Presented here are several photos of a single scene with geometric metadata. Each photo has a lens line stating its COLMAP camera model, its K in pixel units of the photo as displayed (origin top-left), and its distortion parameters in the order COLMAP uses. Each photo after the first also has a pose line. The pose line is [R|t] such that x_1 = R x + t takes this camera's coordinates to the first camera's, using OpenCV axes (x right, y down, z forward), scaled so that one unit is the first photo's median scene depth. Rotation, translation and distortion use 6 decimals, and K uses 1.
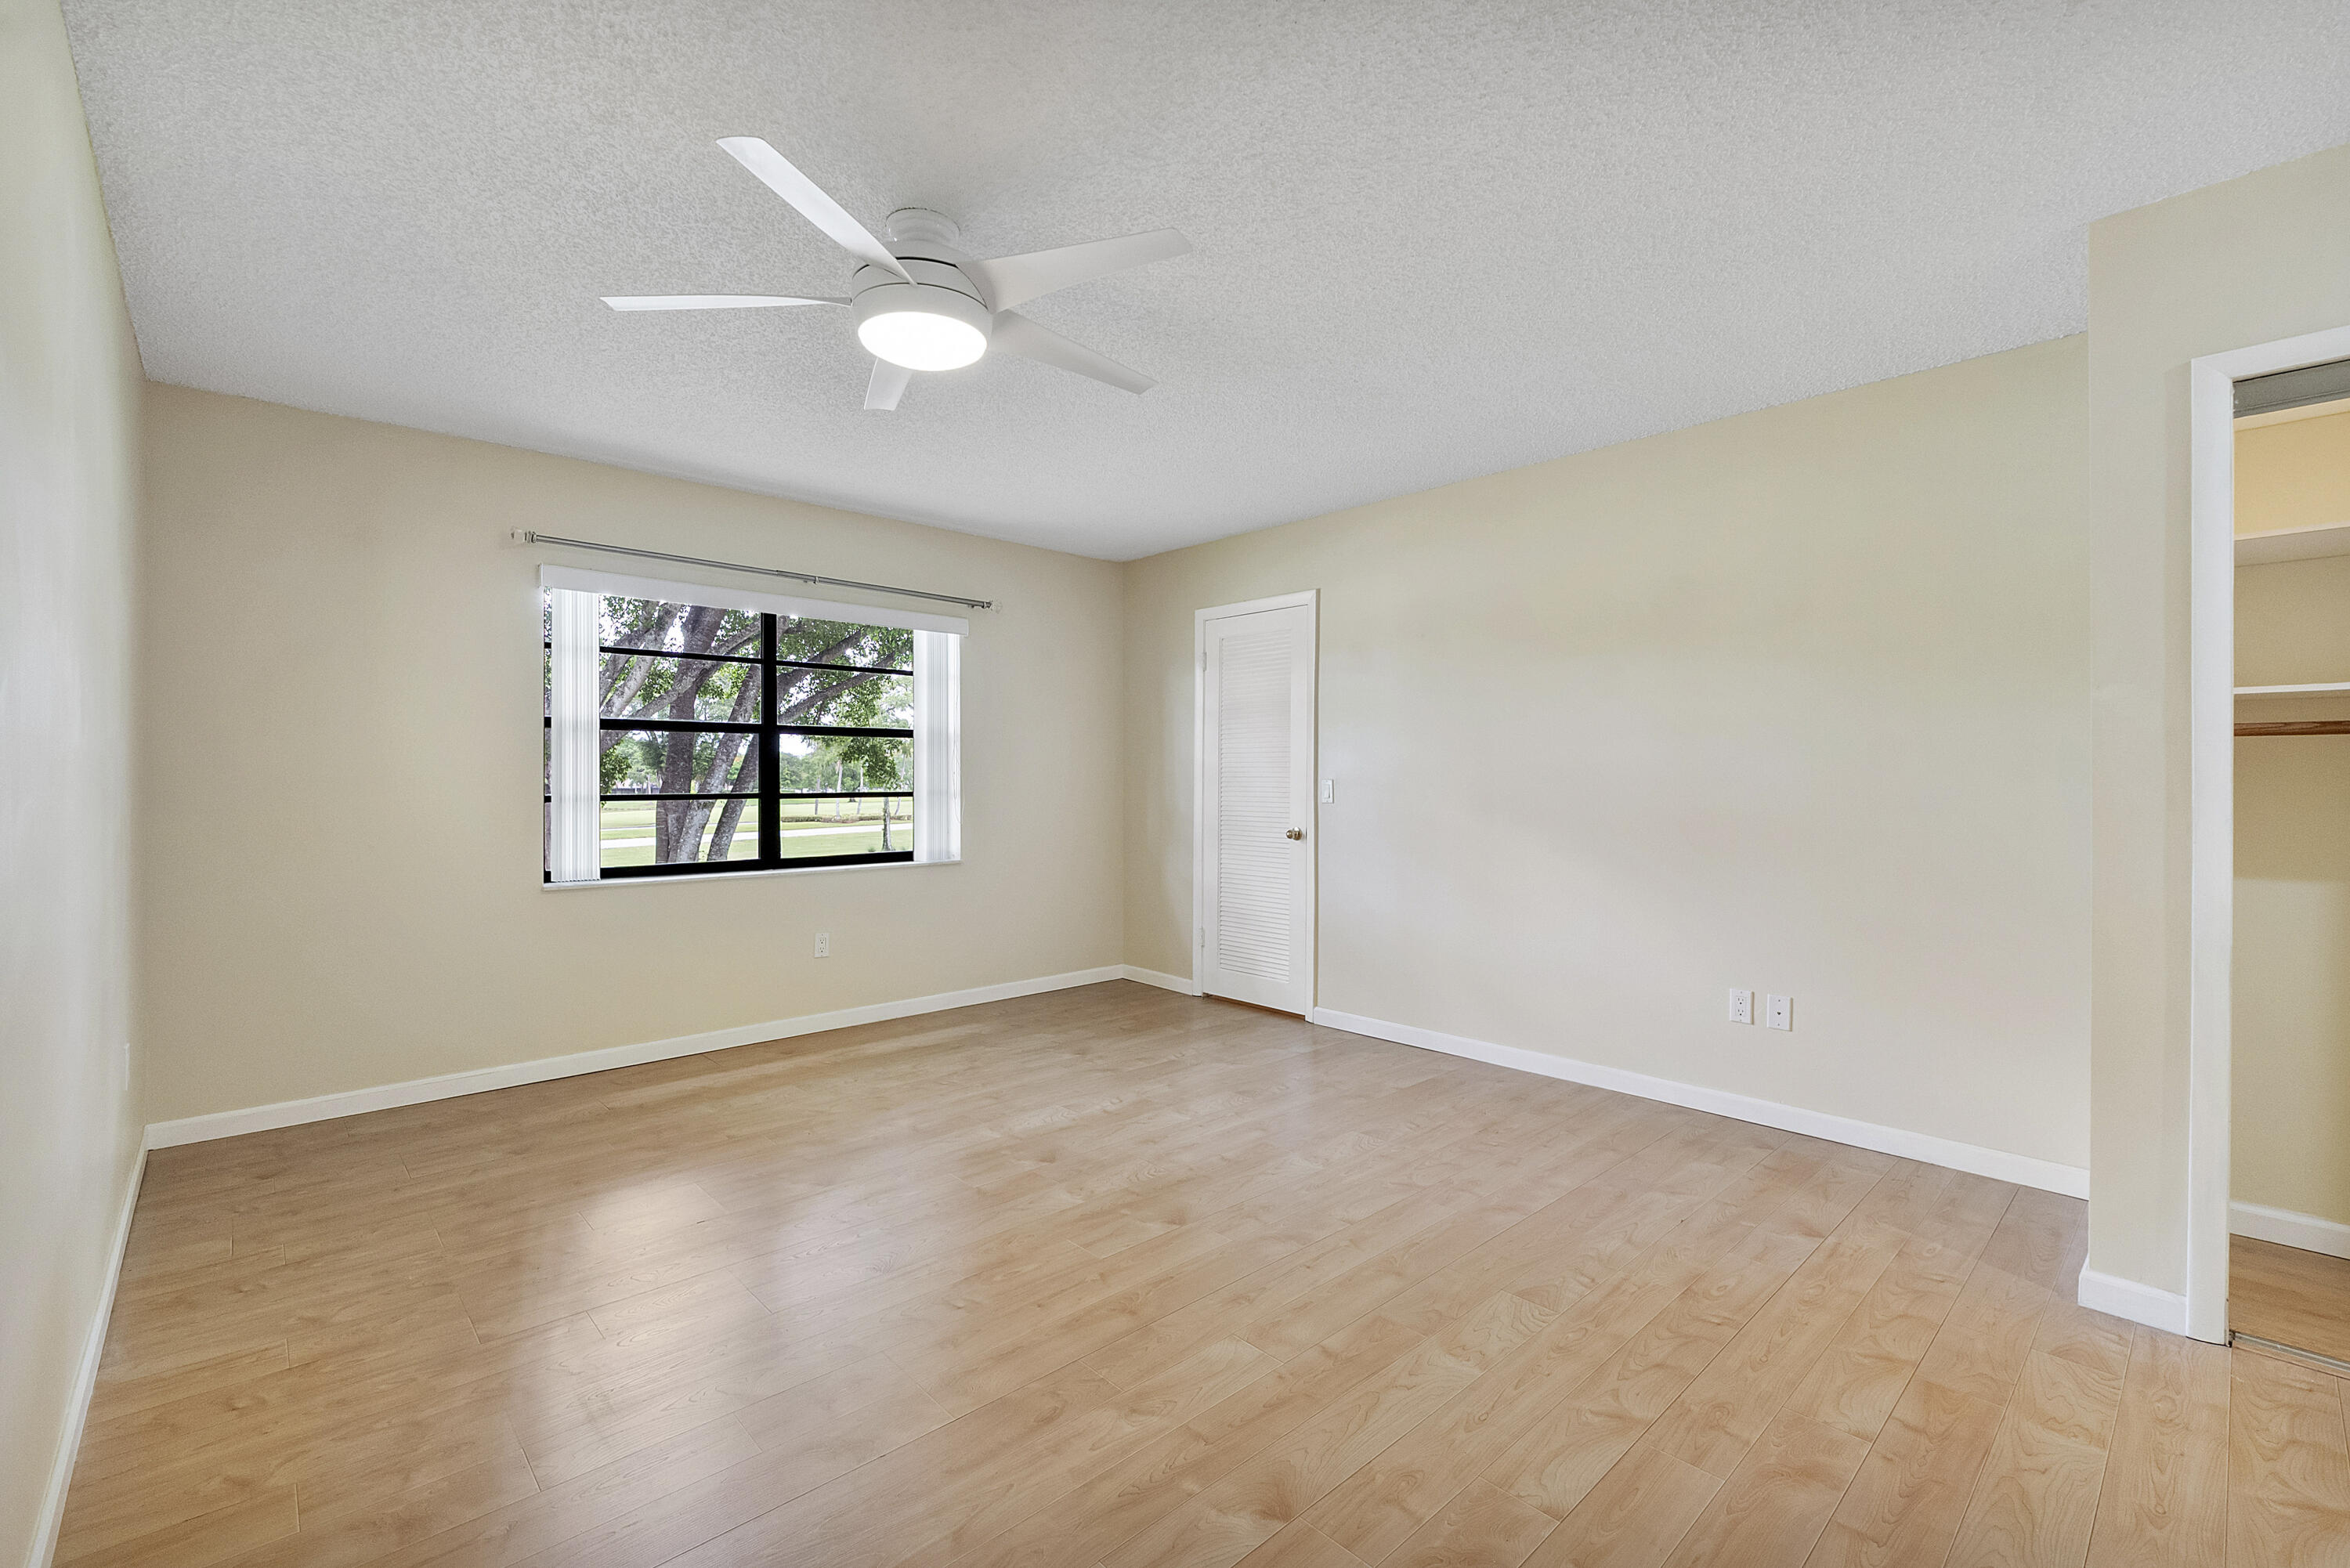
lens RADIAL K [[1009.4, 0, 1175.7], [0, 1009.4, 779.6], [0, 0, 1]] dist [-0.003814, -0.000099]
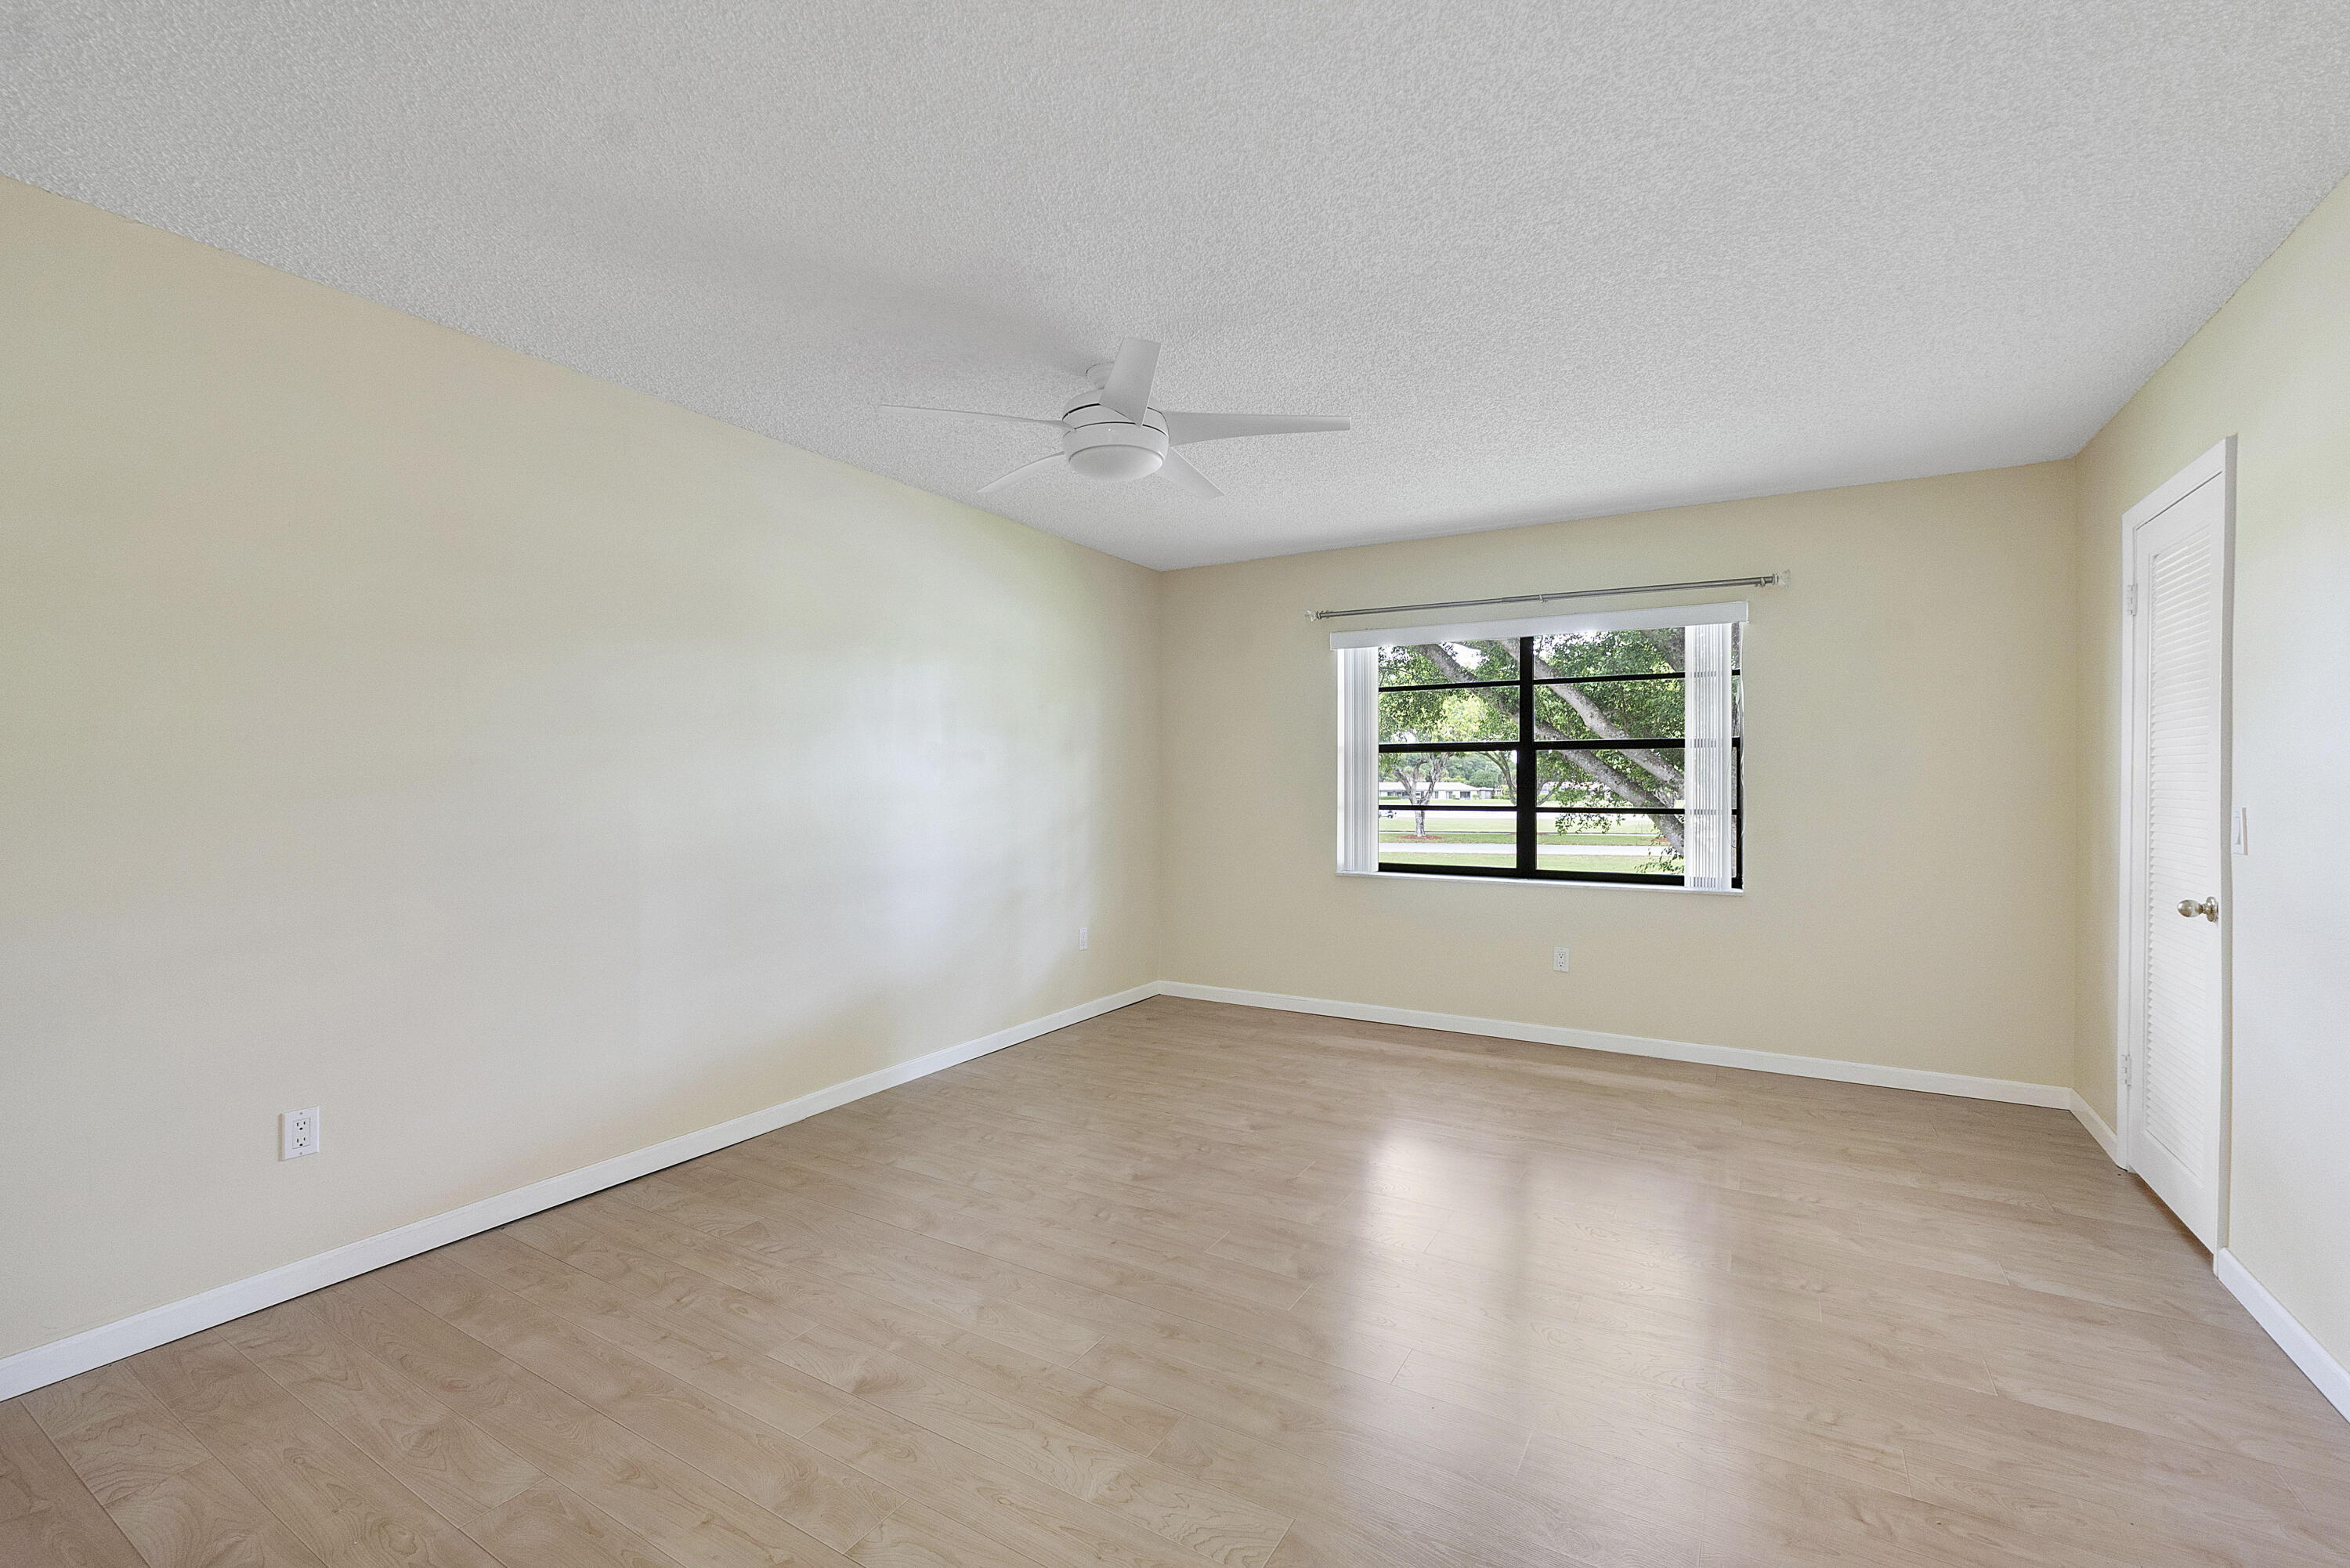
lens RADIAL K [[995.8, 0, 1184.8], [0, 995.8, 793.4], [0, 0, 1]] dist [-0.001854, -0.000125]
pose [[0.284072, 0.014558, -0.958692, 0.567712], [-0.001249, 0.999889, 0.014813, -0.018232], [0.958802, -0.003011, 0.284059, 0.414936]]
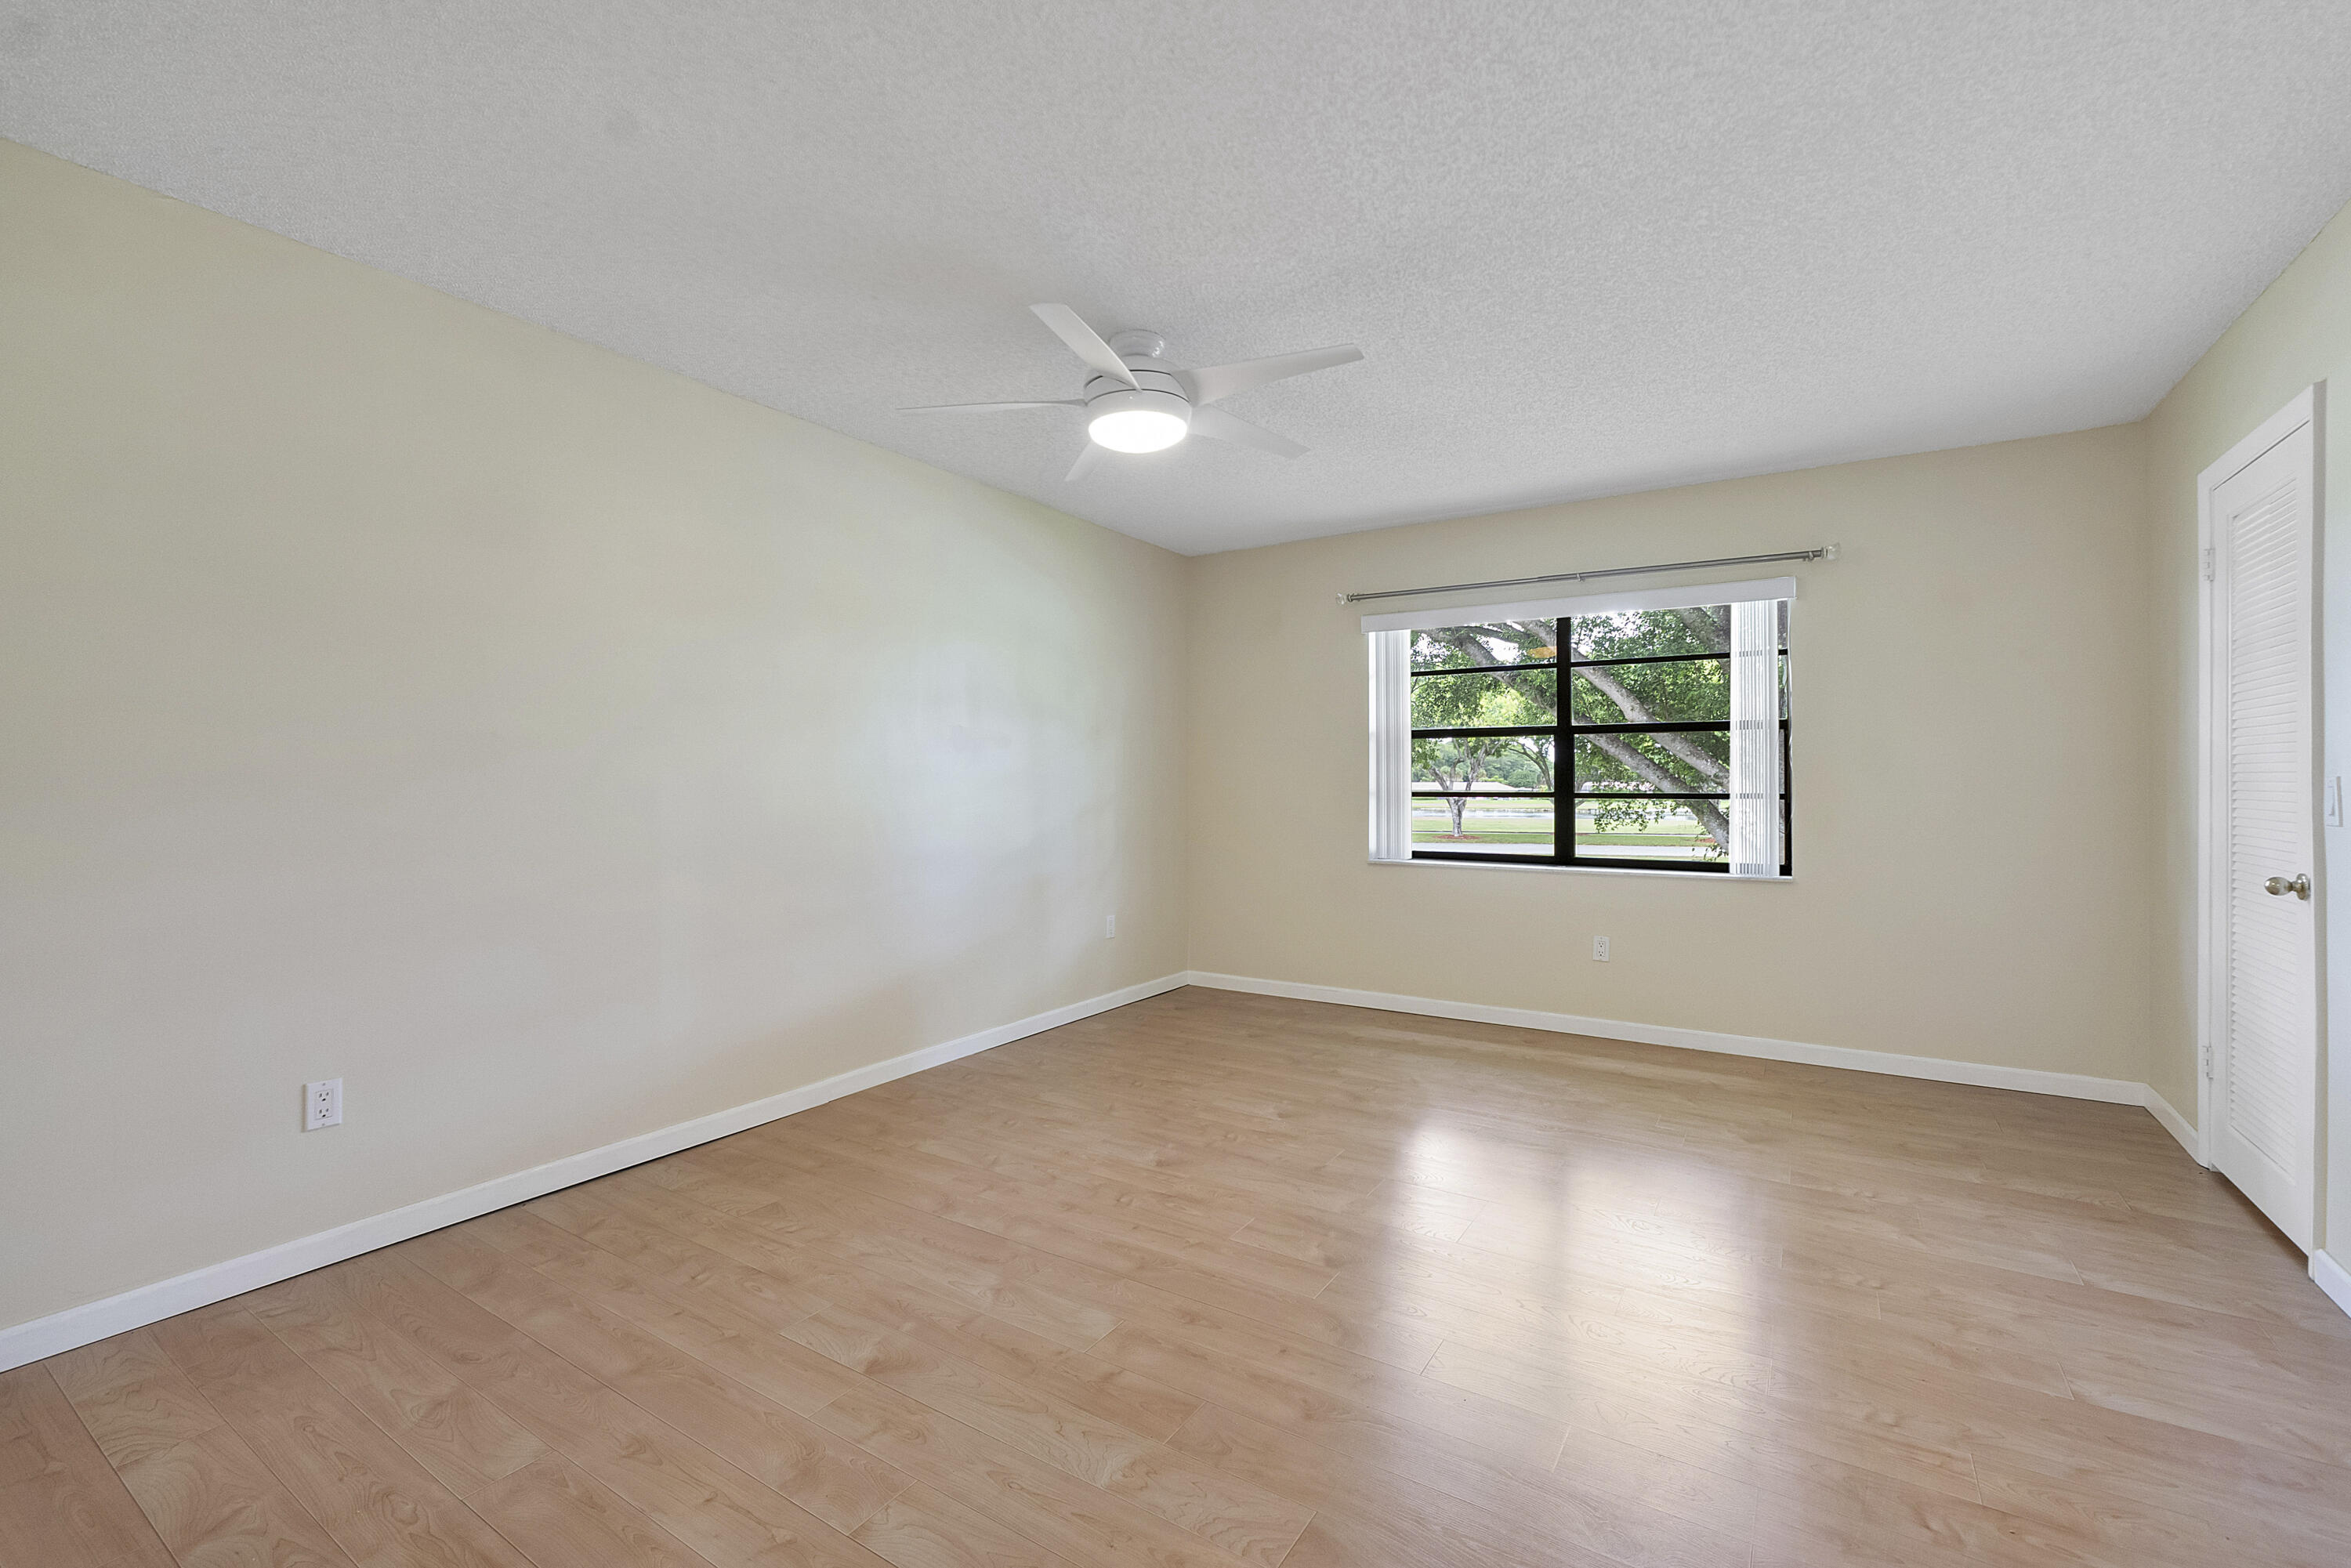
lens RADIAL K [[997.4, 0, 1184.6], [0, 997.4, 785.9], [0, 0, 1]] dist [-0.002495, 0.000008]
pose [[0.250396, 0.005790, -0.968126, 0.554906], [-0.000100, 0.999982, 0.005954, 0.000928], [0.968143, -0.001394, 0.250392, 0.426727]]
